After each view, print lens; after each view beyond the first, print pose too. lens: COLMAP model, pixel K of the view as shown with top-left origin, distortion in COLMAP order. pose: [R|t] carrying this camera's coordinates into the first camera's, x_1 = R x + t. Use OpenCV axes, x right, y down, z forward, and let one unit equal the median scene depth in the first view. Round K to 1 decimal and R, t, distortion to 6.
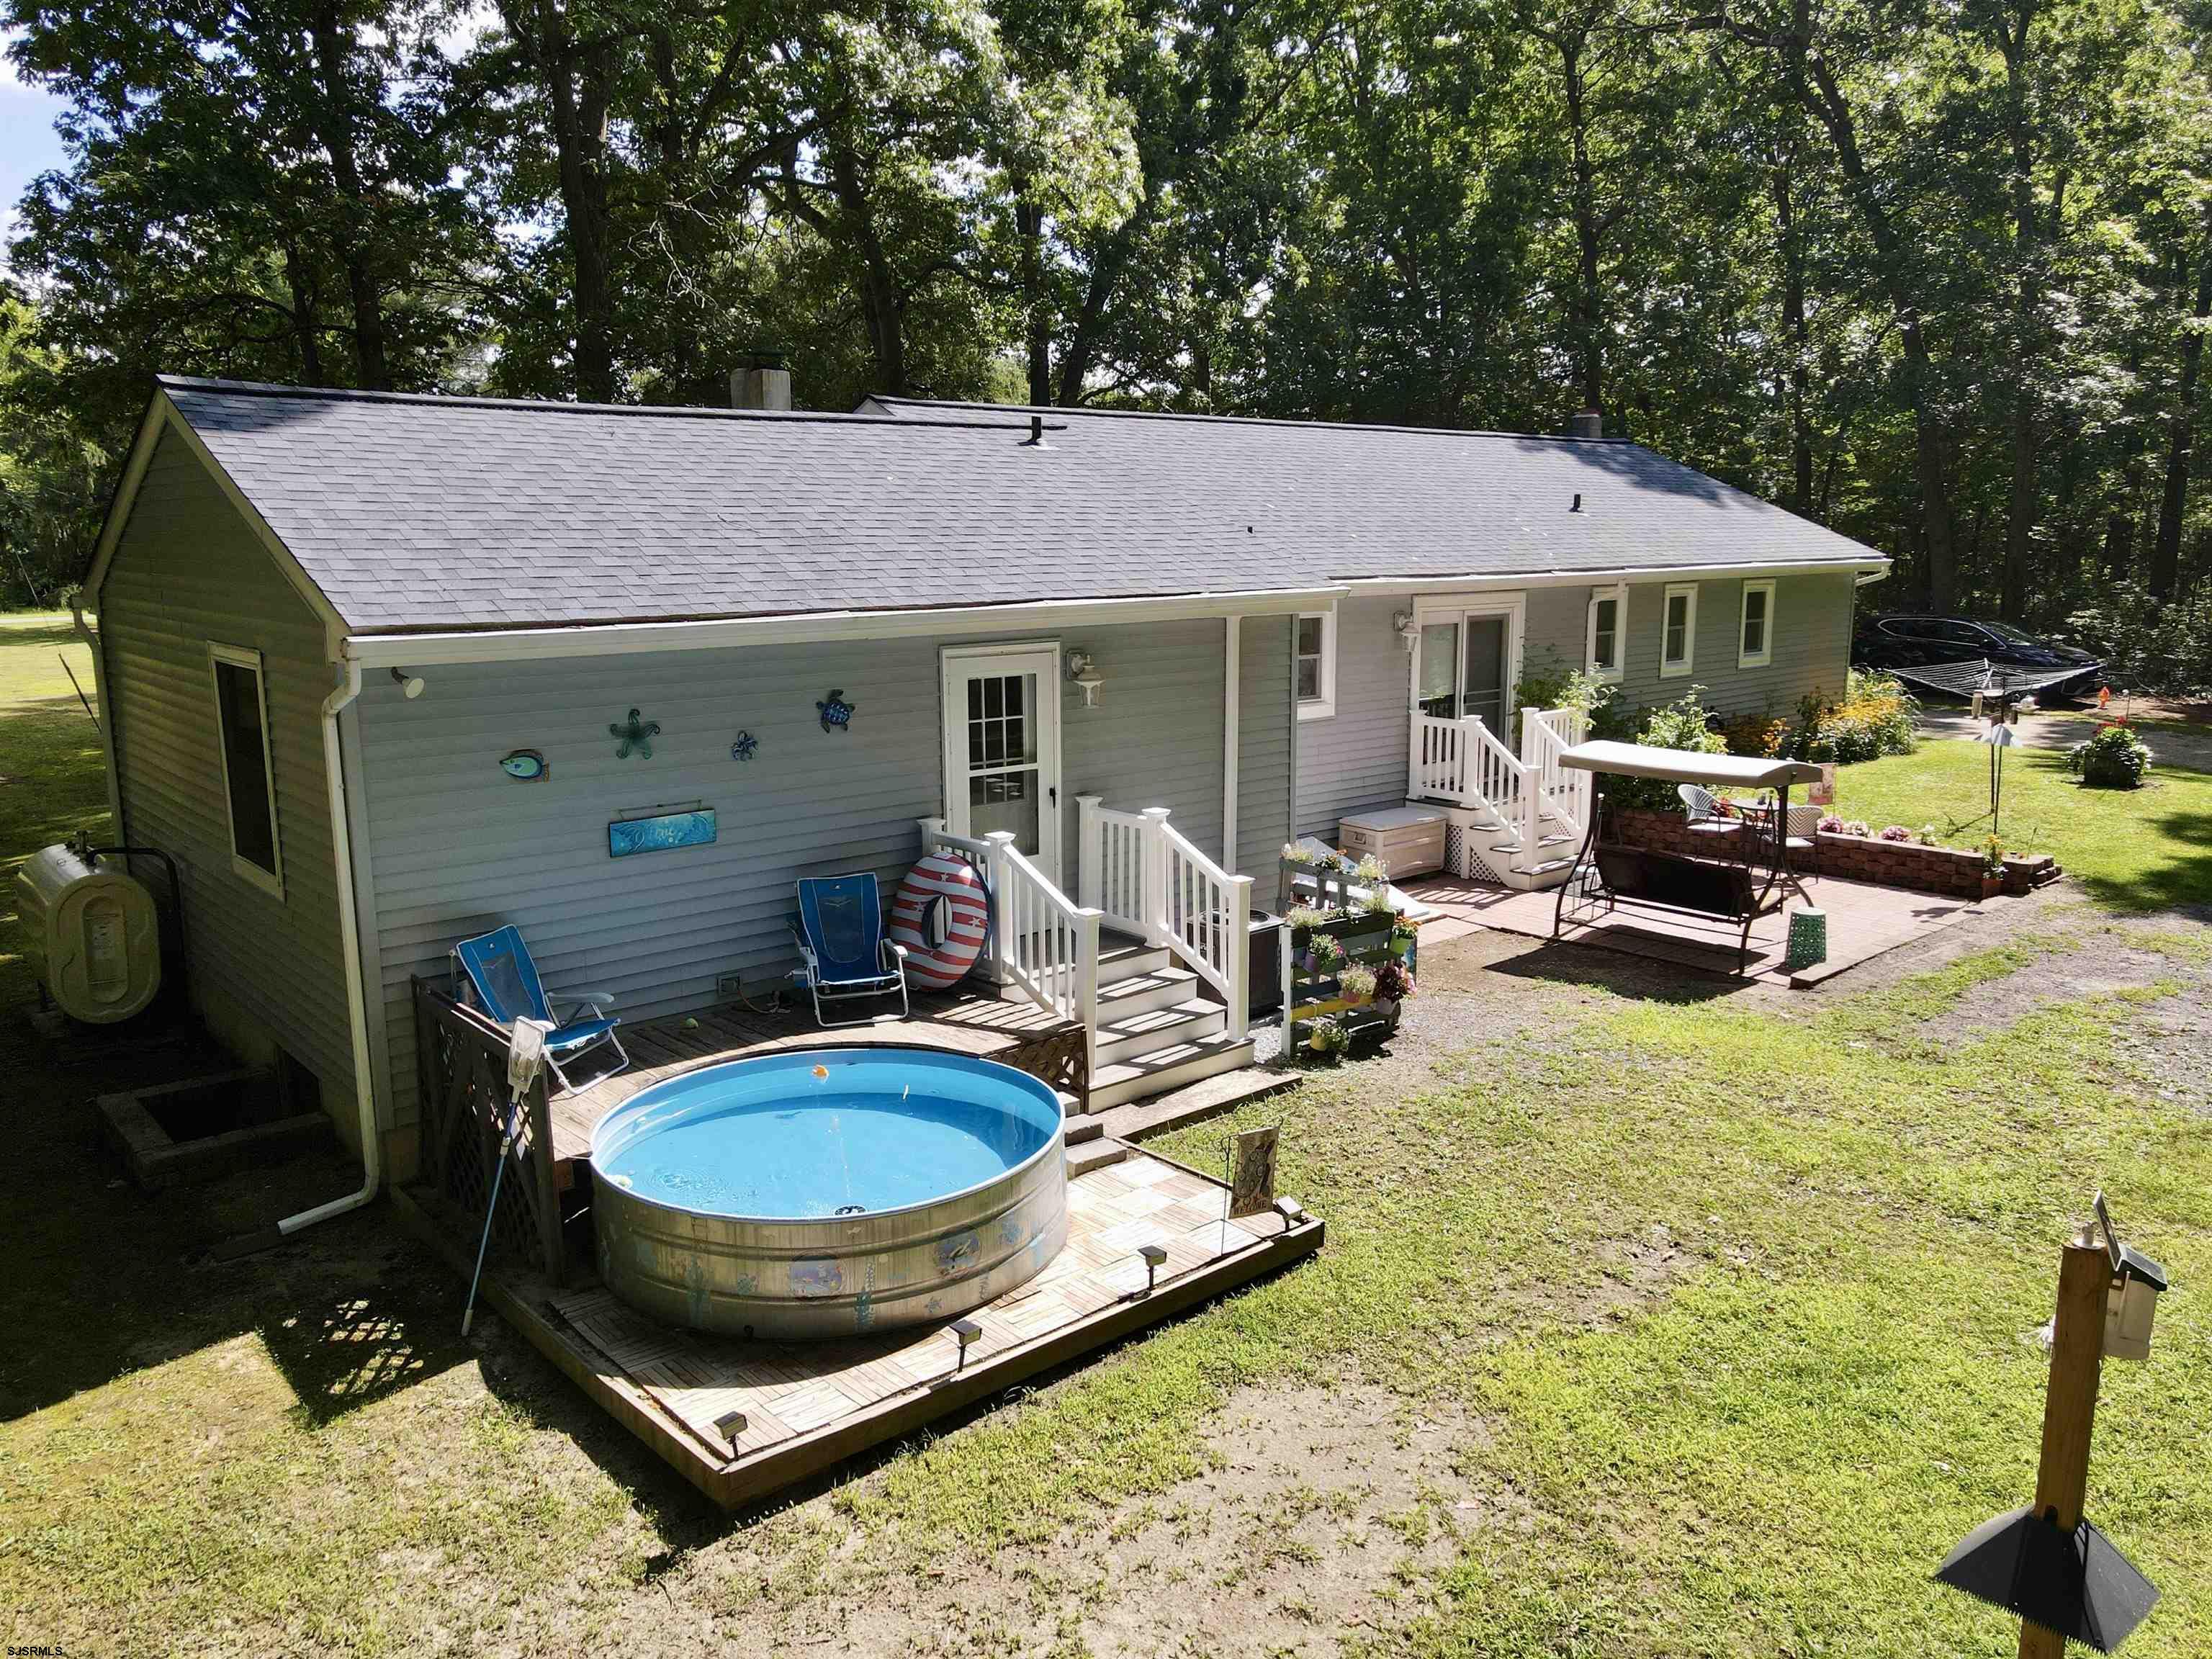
lens RADIAL K [[1643.8, 0, 1106.0], [0, 1643.8, 829.5], [0, 0, 1]] dist [0.002364, 0.002590]
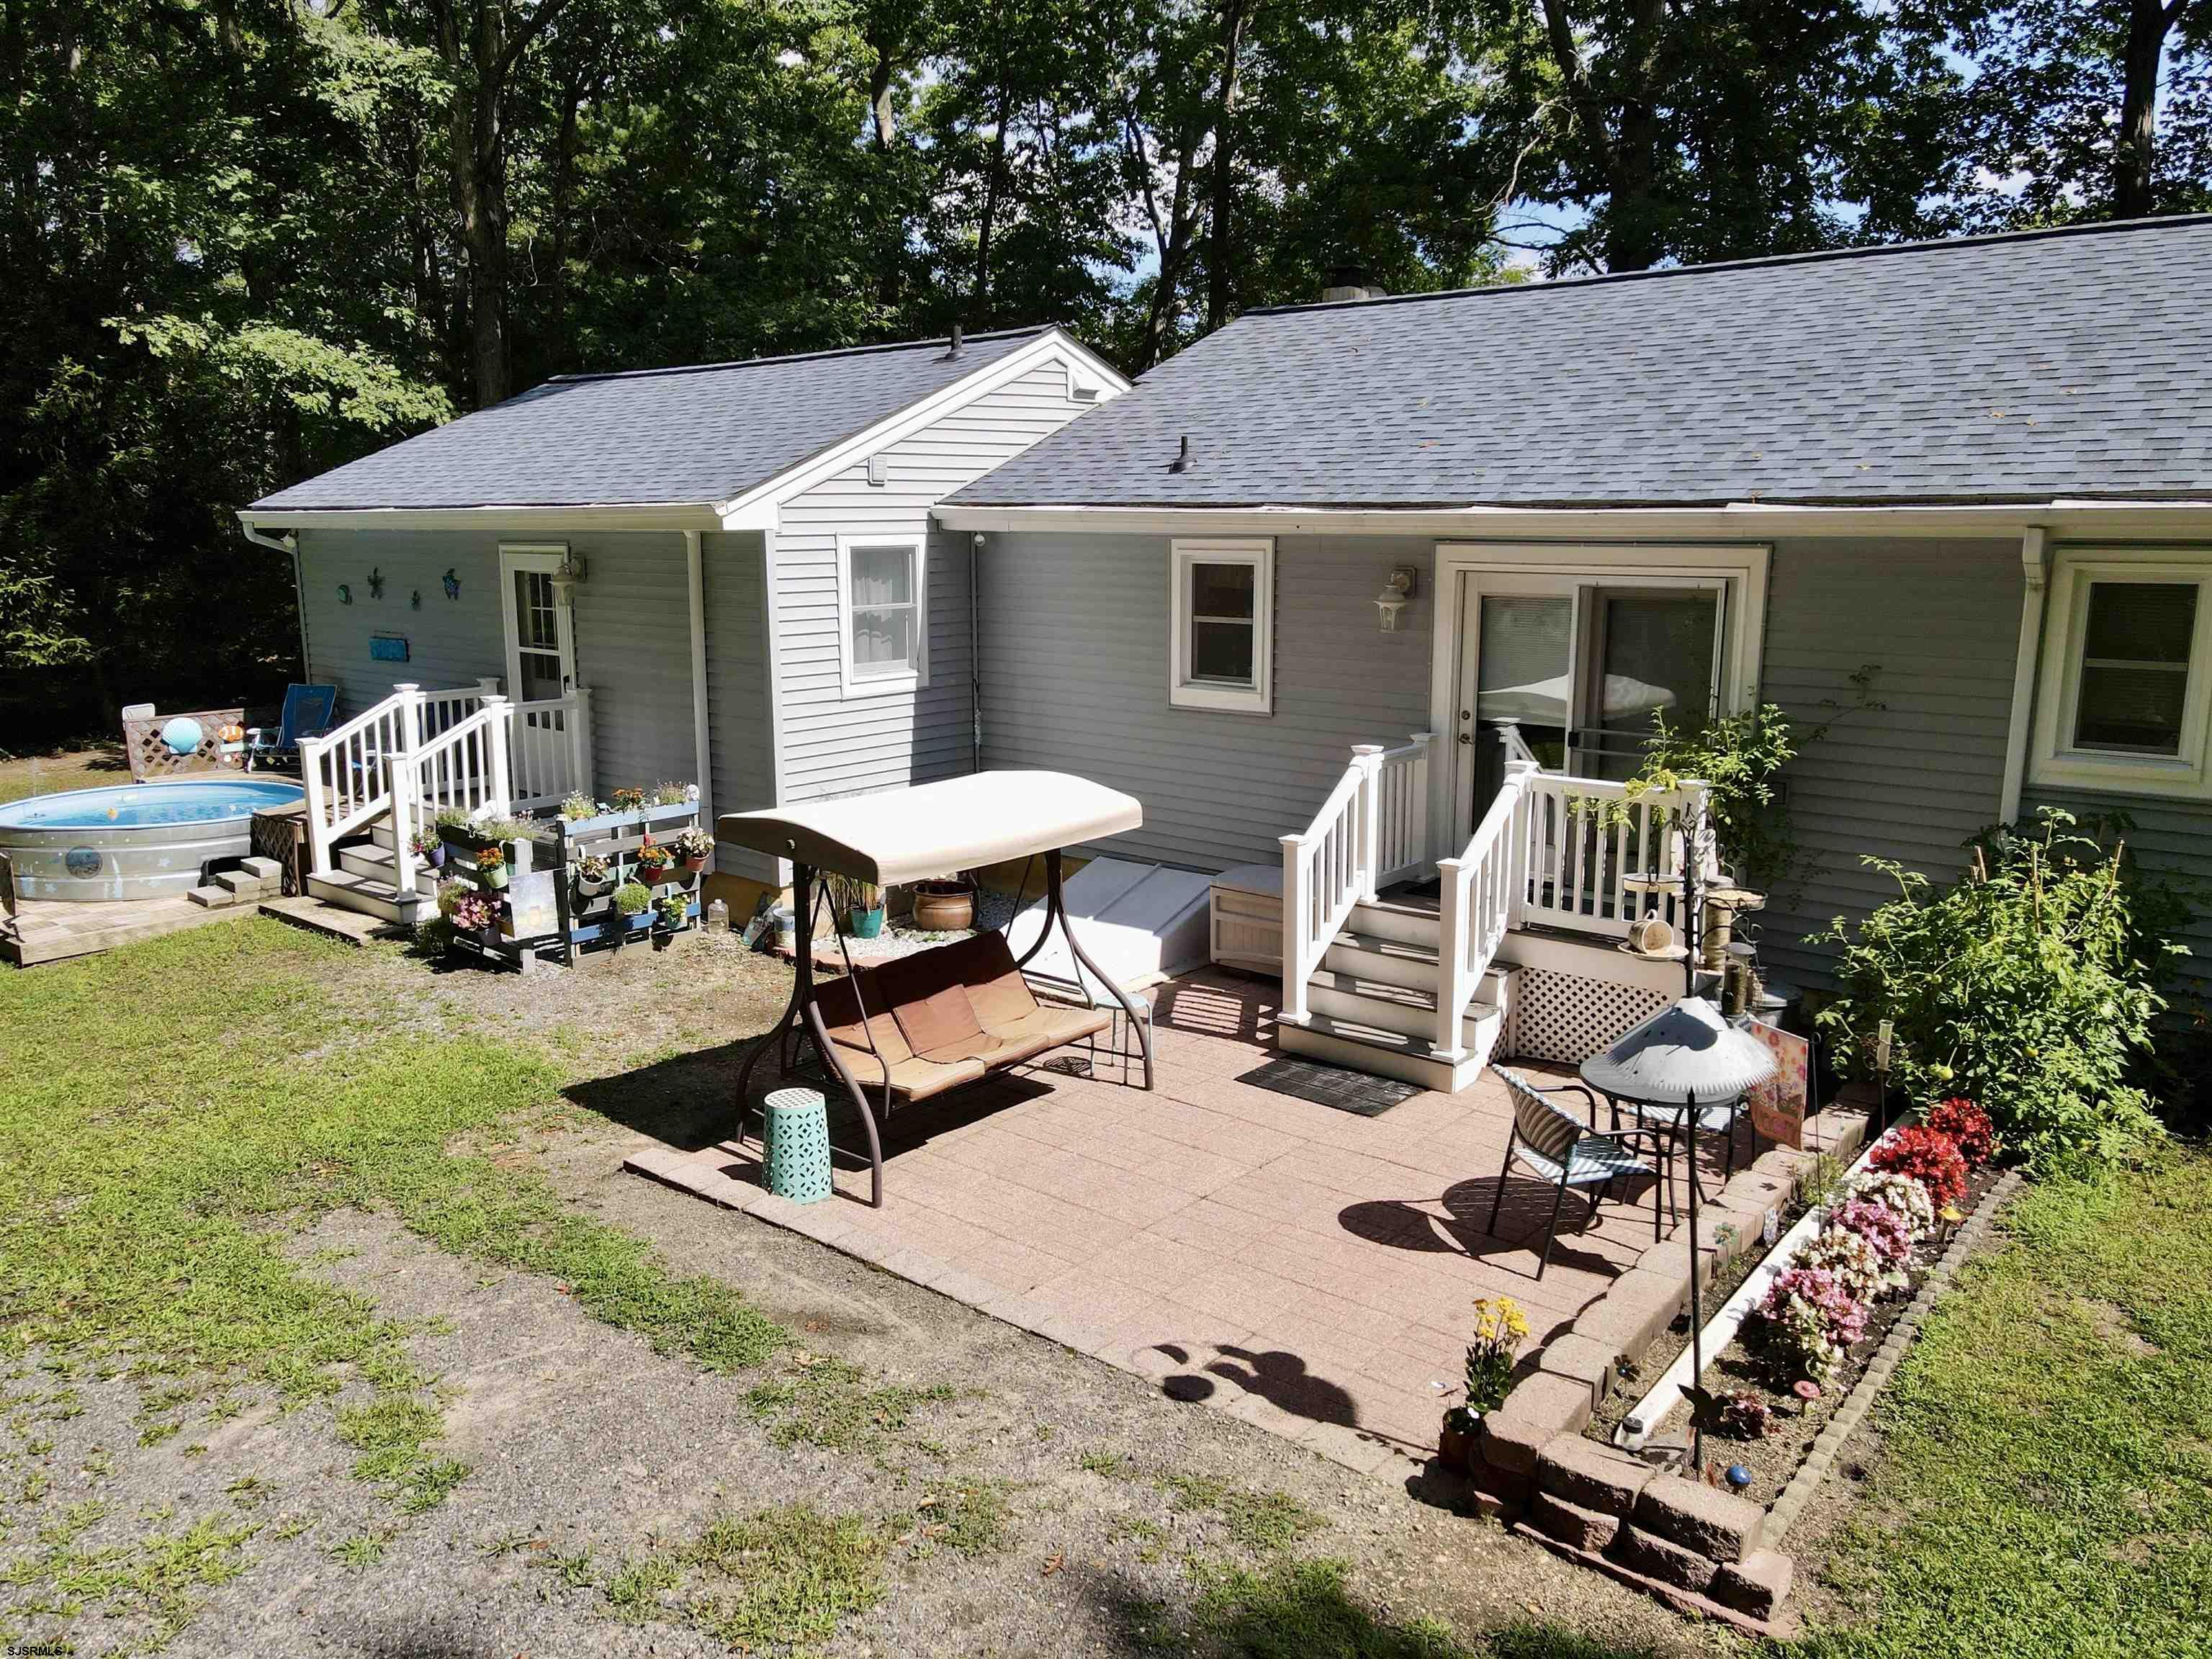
lens RADIAL K [[1547.0, 0, 1106.0], [0, 1547.0, 829.5], [0, 0, 1]] dist [0.003289, 0.003128]
pose [[0.165849, 0.195541, -0.966570, 1.104388], [-0.179598, 0.969742, 0.165366, -0.167987], [0.969659, 0.146168, 0.195949, 1.182052]]
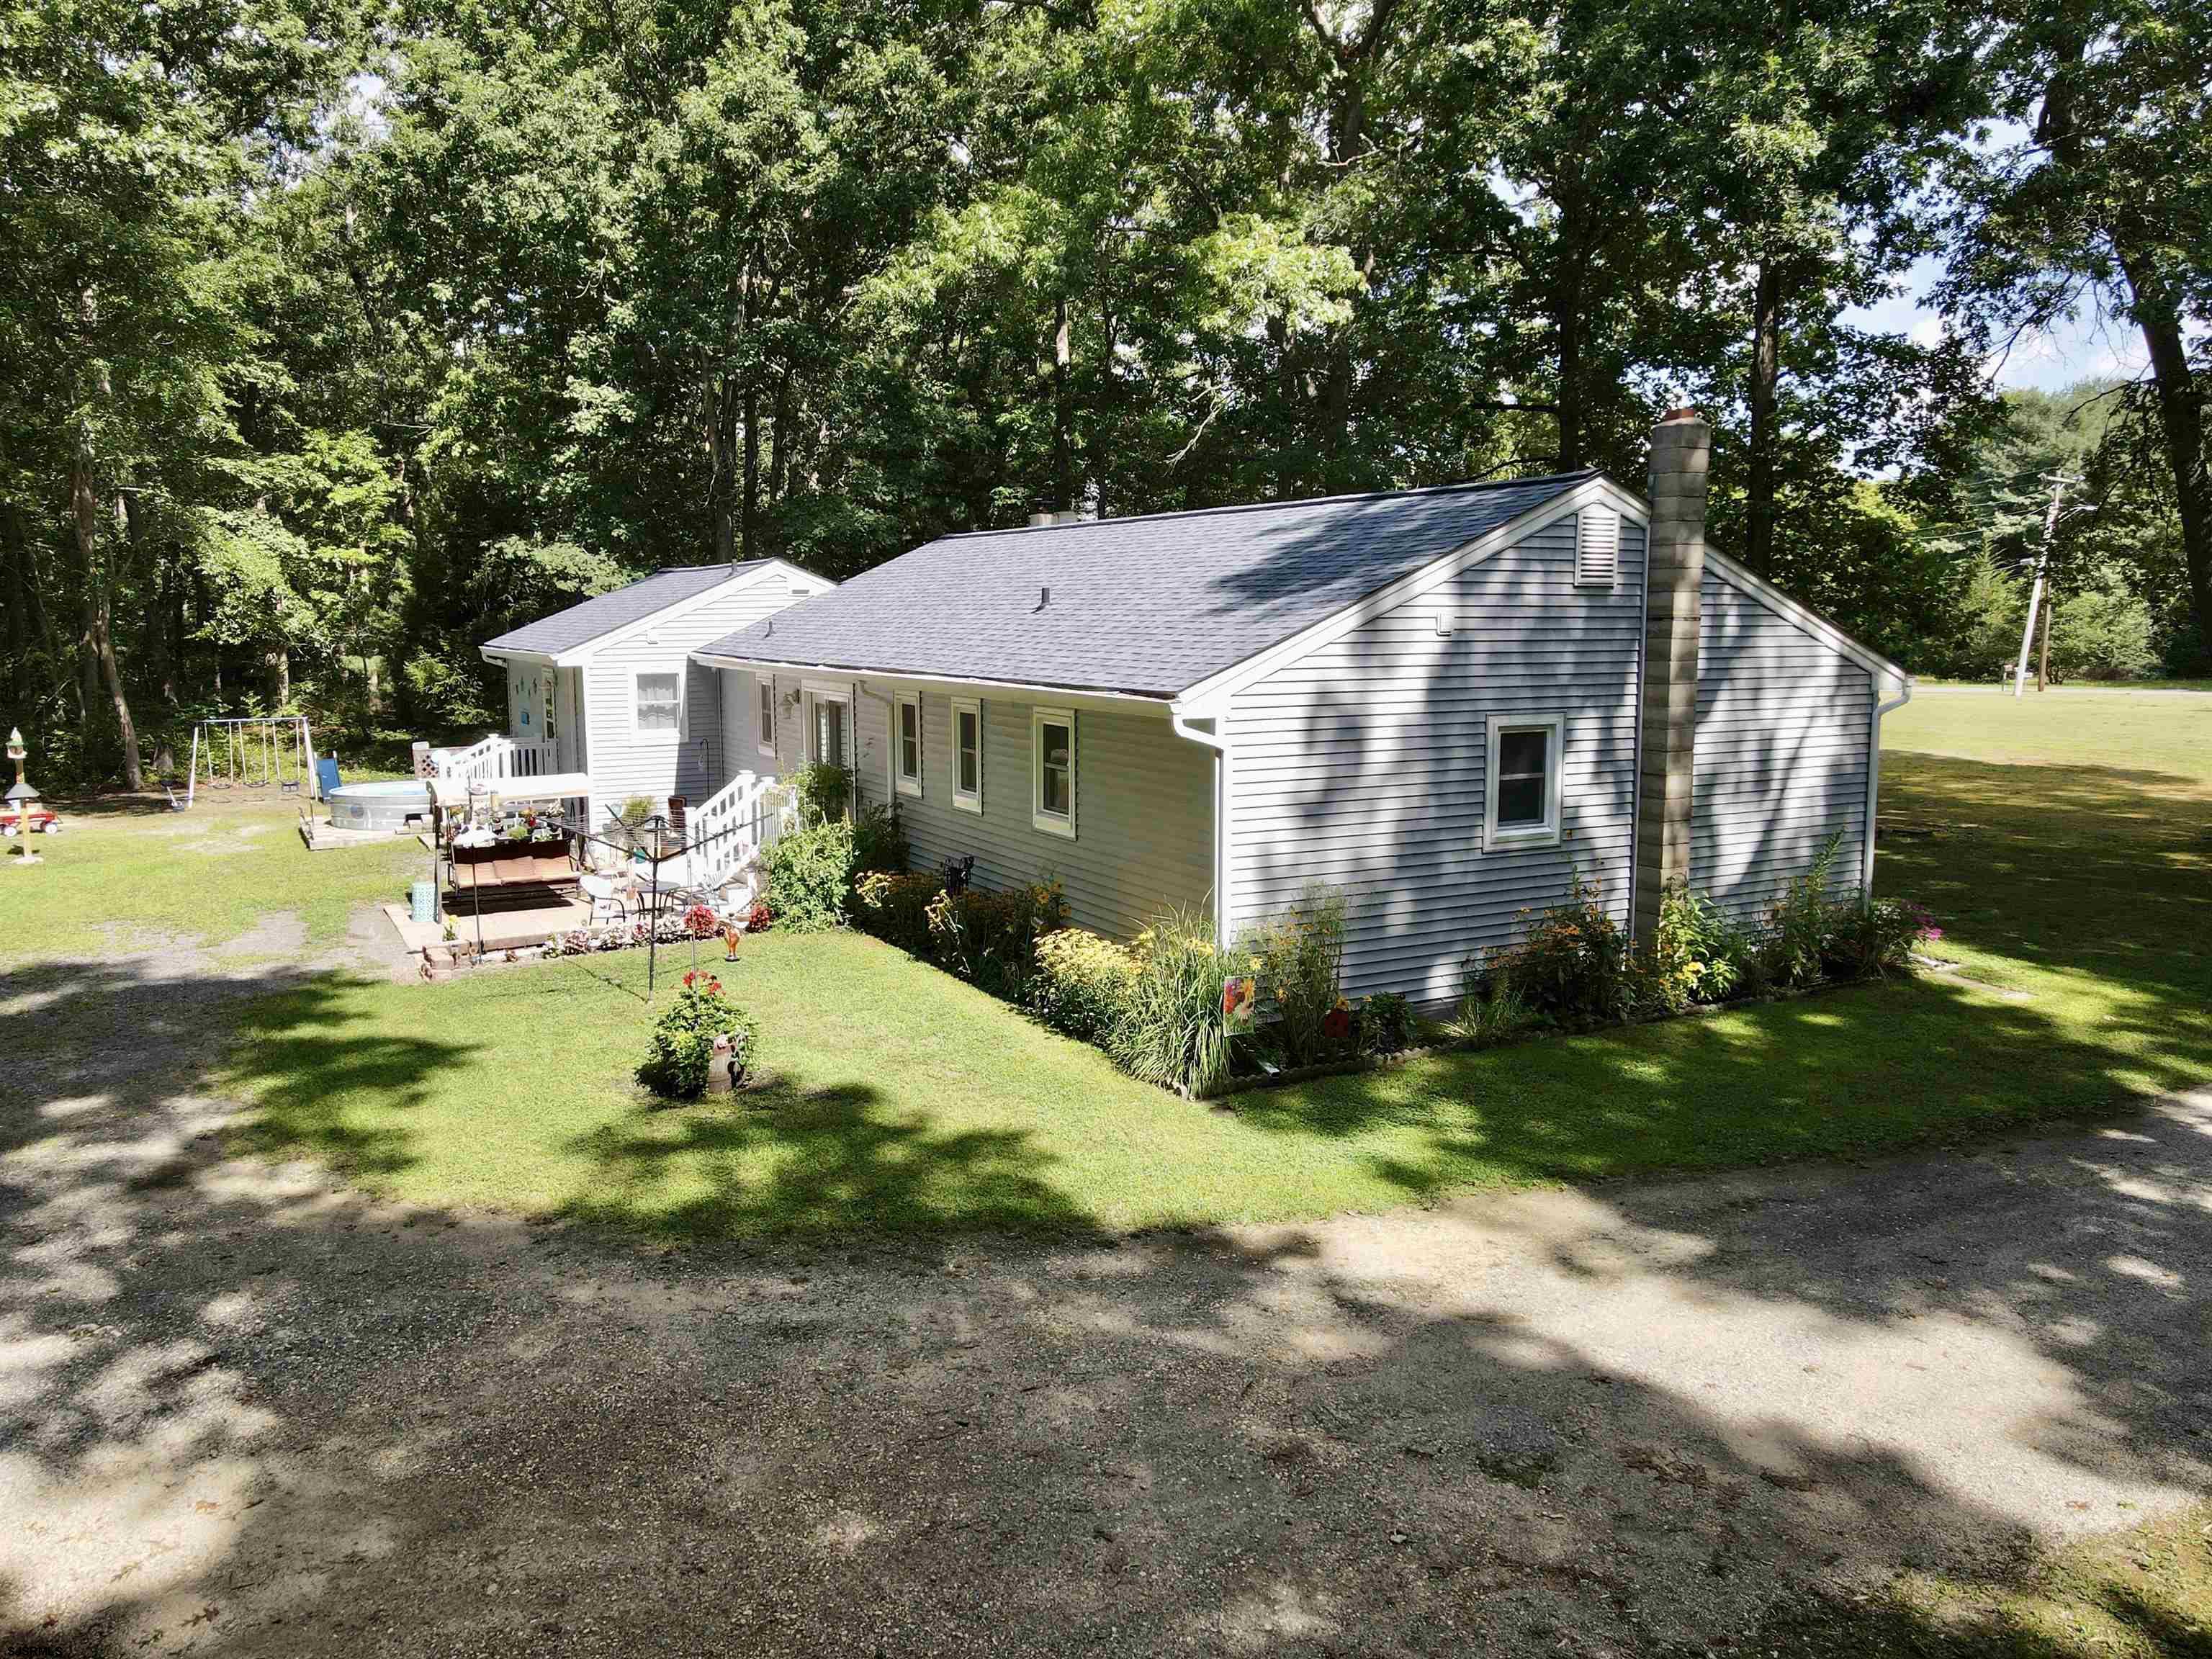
lens RADIAL K [[1547.0, 0, 1106.0], [0, 1547.0, 829.5], [0, 0, 1]] dist [0.003289, 0.003128]
pose [[-0.231042, 0.137348, -0.963200, 1.937077], [-0.176043, 0.967744, 0.180224, -0.430981], [0.956885, 0.211204, -0.199411, 2.247386]]
